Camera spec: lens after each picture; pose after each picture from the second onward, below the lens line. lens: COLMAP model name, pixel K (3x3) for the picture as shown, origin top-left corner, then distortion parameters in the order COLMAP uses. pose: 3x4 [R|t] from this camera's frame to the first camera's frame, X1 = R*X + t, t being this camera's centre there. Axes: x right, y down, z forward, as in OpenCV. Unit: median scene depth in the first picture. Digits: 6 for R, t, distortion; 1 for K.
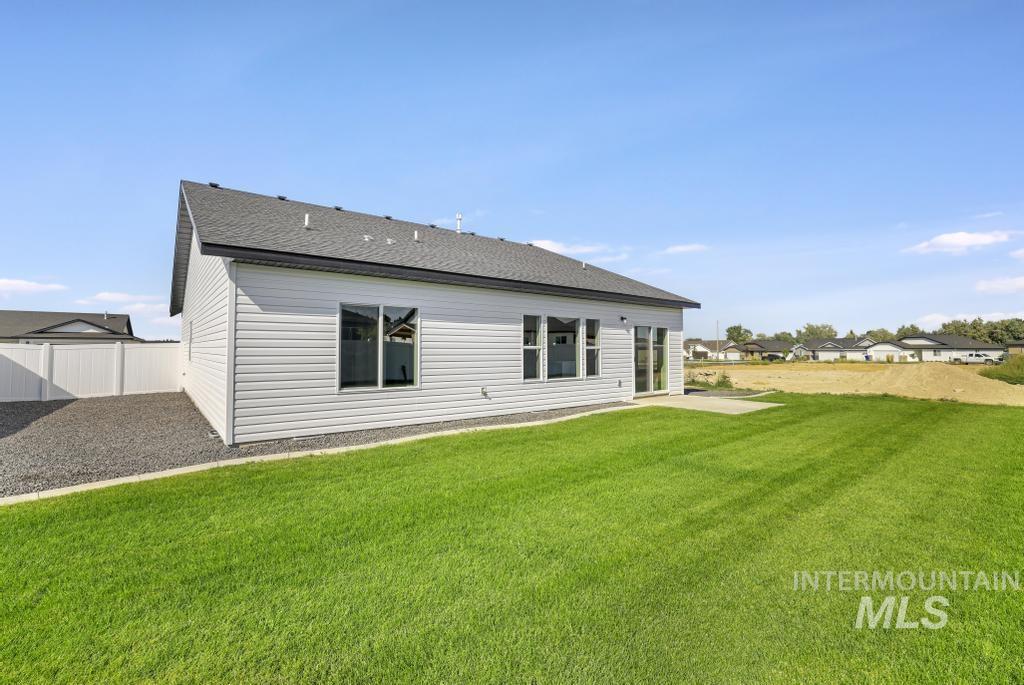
lens RADIAL K [[452.8, 0, 512.0], [0, 452.8, 342.5], [0, 0, 1]] dist [-0.043727, 0.017580]
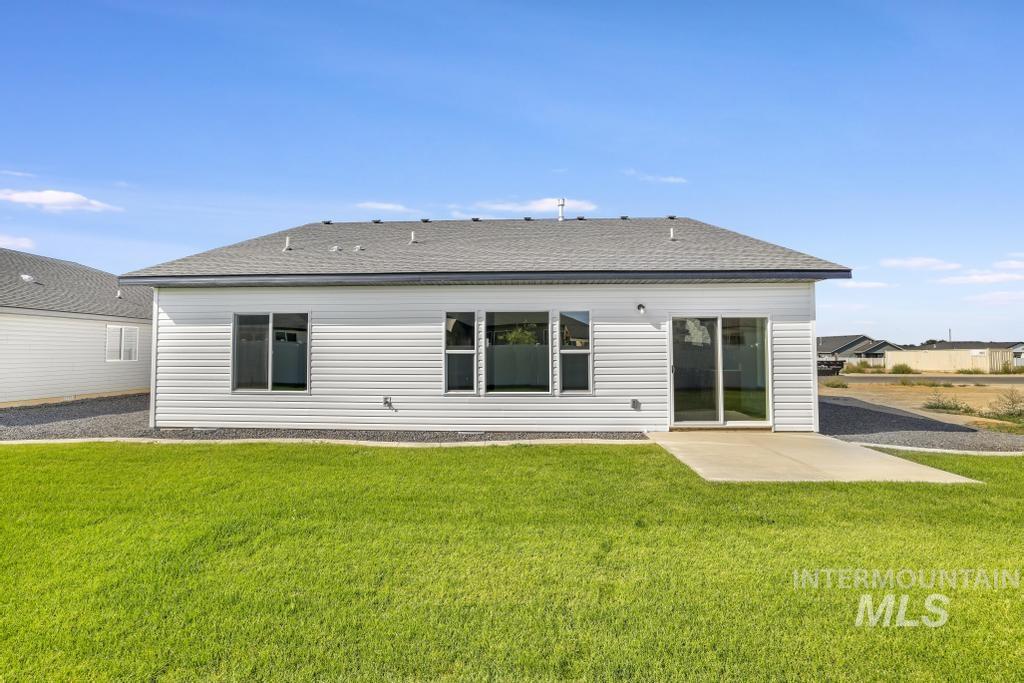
lens RADIAL K [[442.4, 0, 512.0], [0, 442.4, 341.5], [0, 0, 1]] dist [-0.040781, 0.016086]
pose [[0.750484, -0.019916, -0.660588, 0.623279], [0.012397, 0.999794, -0.016058, 0.006228], [0.660772, 0.003862, 0.750577, 0.455997]]
